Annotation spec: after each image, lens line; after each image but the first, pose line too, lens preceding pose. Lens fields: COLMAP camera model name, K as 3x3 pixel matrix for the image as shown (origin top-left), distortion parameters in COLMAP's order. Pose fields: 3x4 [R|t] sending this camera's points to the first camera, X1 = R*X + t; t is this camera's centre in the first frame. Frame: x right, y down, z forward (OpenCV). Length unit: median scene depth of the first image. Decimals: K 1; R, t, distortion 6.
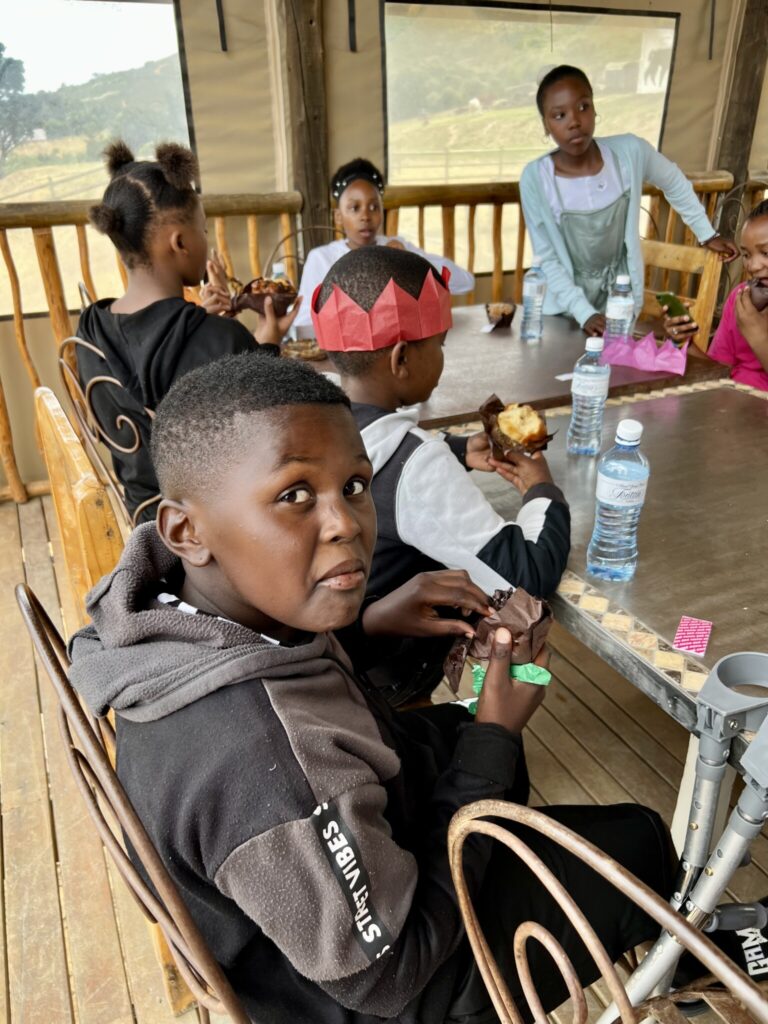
lens RADIAL K [[778.6, 0, 387.0], [0, 778.6, 506.5], [0, 0, 1]] dist [0.050403, -0.054999]
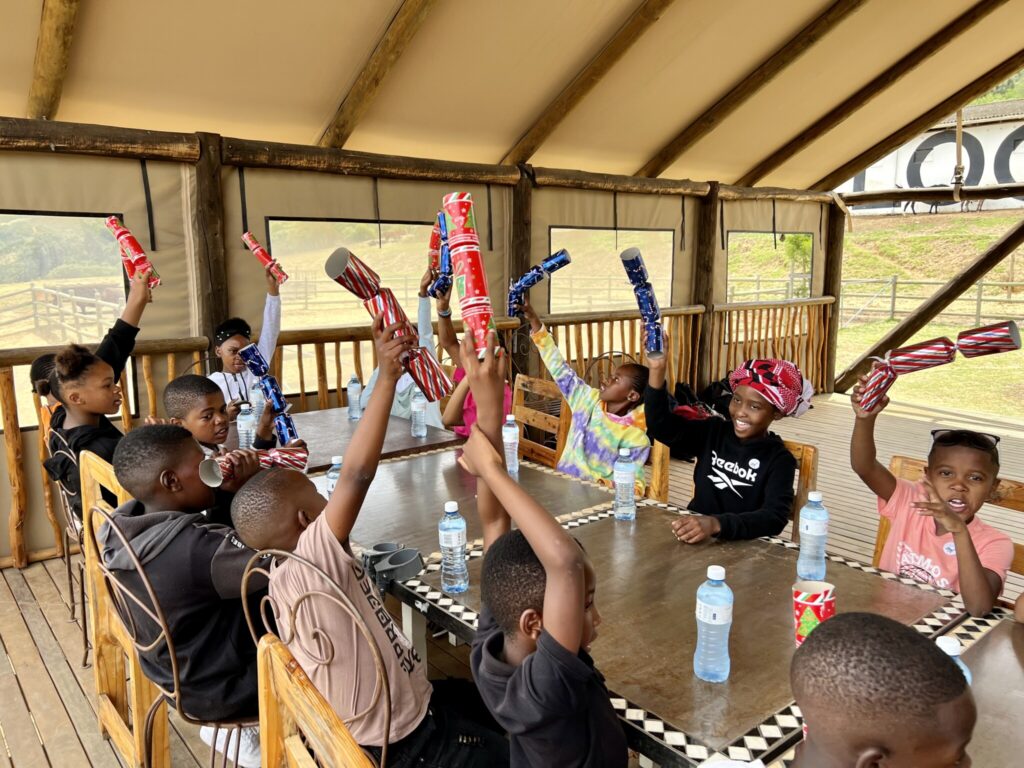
lens RADIAL K [[778.6, 0, 510.9], [0, 778.6, 374.6], [0, 0, 1]] dist [0.050403, -0.054999]
pose [[0.968509, -0.027122, 0.247496, 0.069448], [0.098141, 0.955154, -0.279375, 0.119454], [-0.228819, 0.294866, 0.927737, -0.437744]]
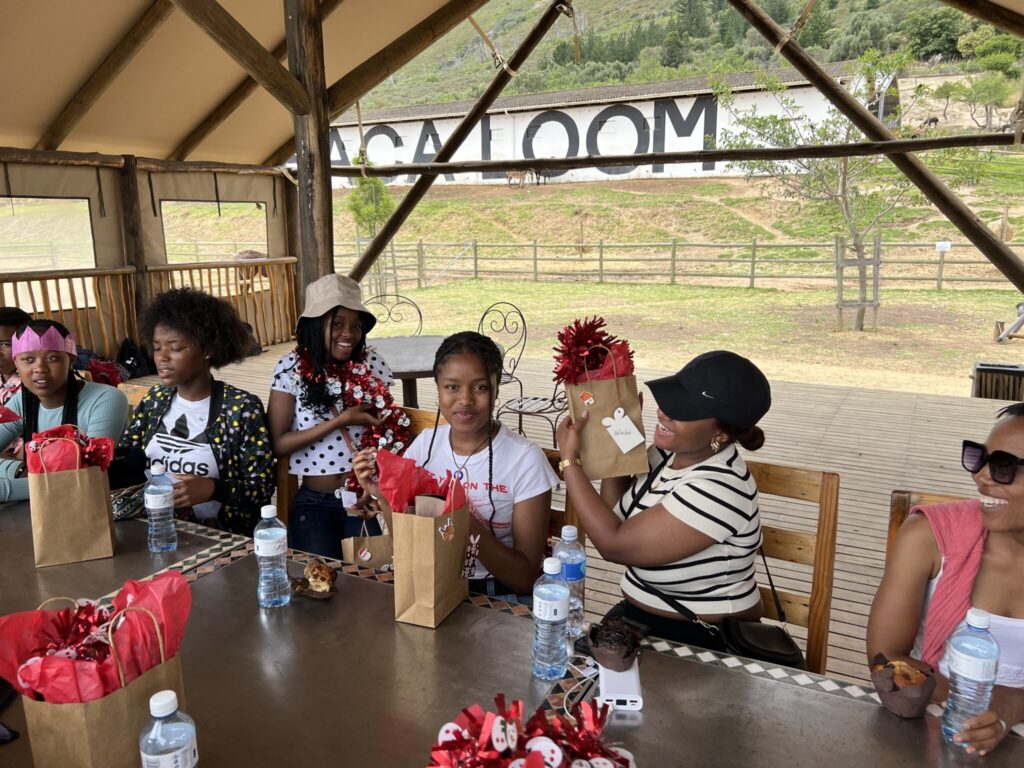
lens RADIAL K [[778.6, 0, 516.6], [0, 778.6, 379.8], [0, 0, 1]] dist [0.050403, -0.054999]
pose [[0.805603, -0.110080, 0.582140, 0.682314], [0.249867, 0.954053, -0.165375, 0.457936], [-0.537188, 0.278684, 0.796093, -1.170319]]
